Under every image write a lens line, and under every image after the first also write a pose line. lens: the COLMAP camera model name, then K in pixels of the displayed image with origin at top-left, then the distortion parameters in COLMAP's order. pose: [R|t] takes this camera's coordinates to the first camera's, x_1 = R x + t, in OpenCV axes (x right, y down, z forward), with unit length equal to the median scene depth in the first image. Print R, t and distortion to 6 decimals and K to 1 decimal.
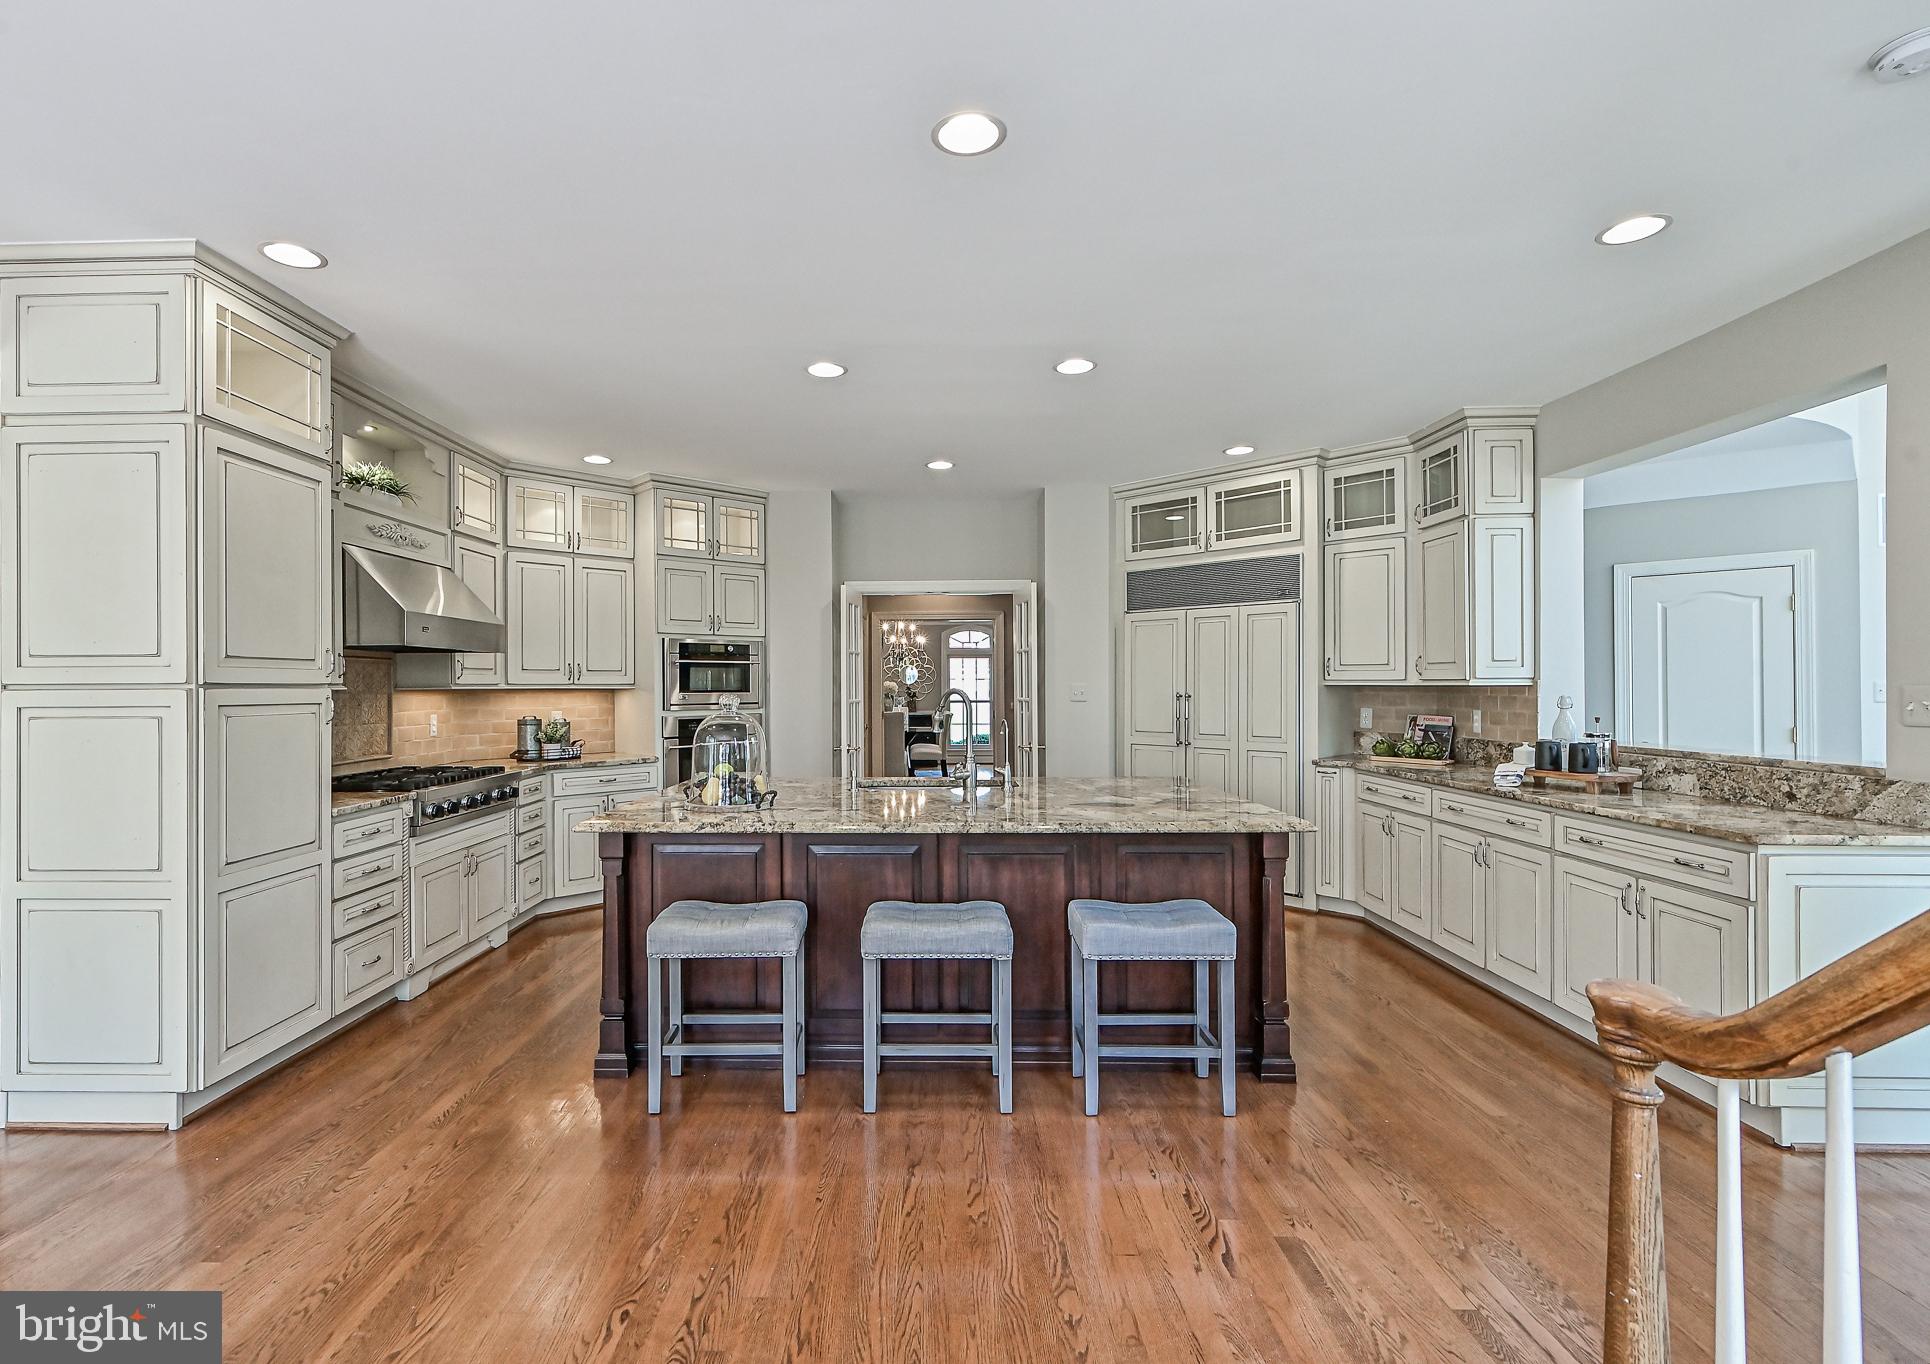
lens RADIAL K [[897.4, 0, 926.6], [0, 897.4, 684.1], [0, 0, 1]] dist [0.001770, 0.001901]
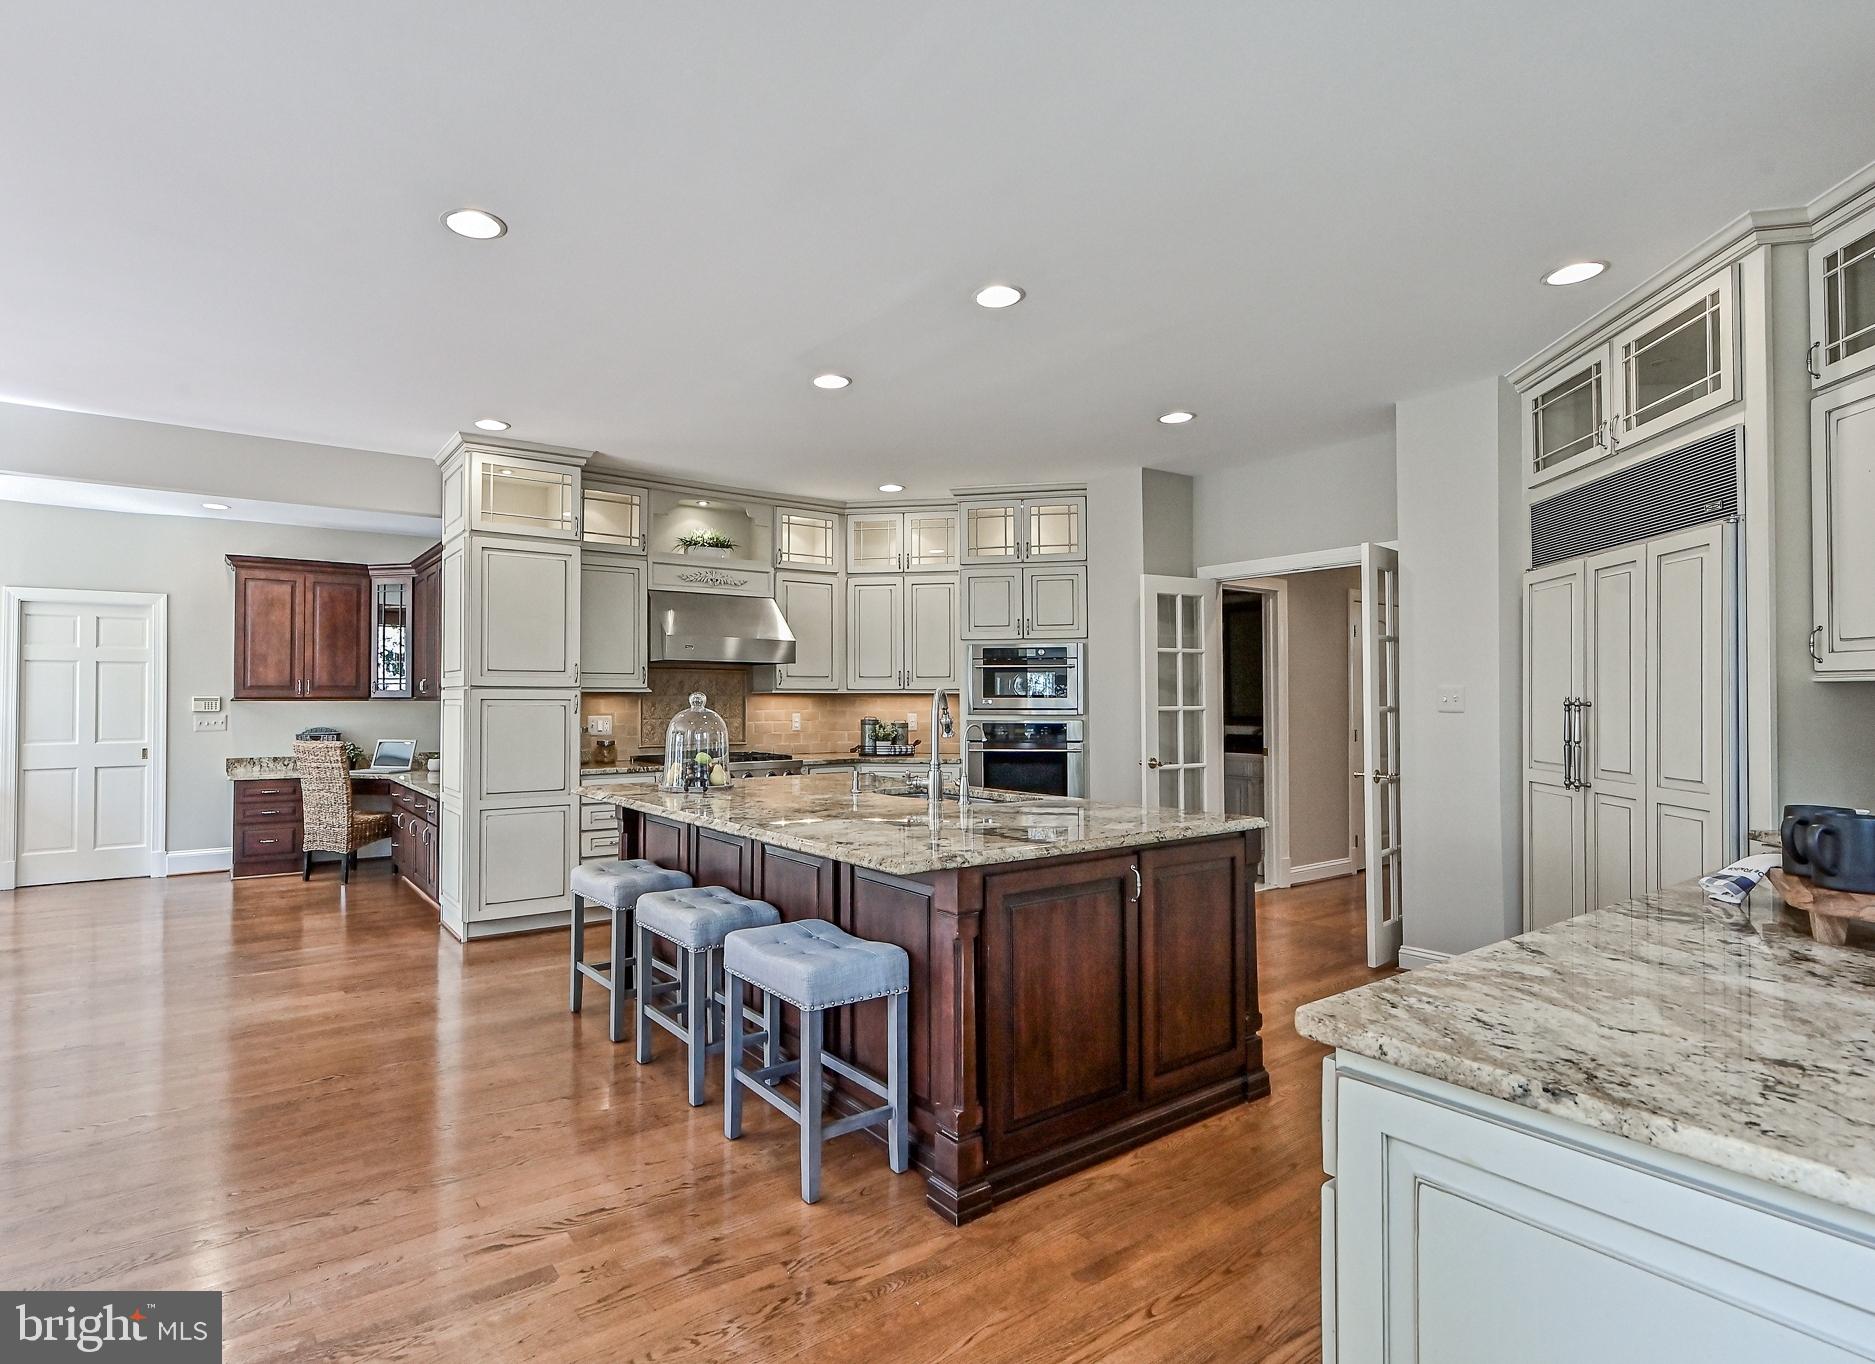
lens RADIAL K [[951.9, 0, 867.6], [0, 951.9, 685.0], [0, 0, 1]] dist [-0.003444, -0.000618]
pose [[0.585671, -0.009507, -0.810493, 0.563345], [-0.001204, 0.999920, -0.012598, 0.010028], [0.810548, 0.008354, 0.585612, 0.277921]]
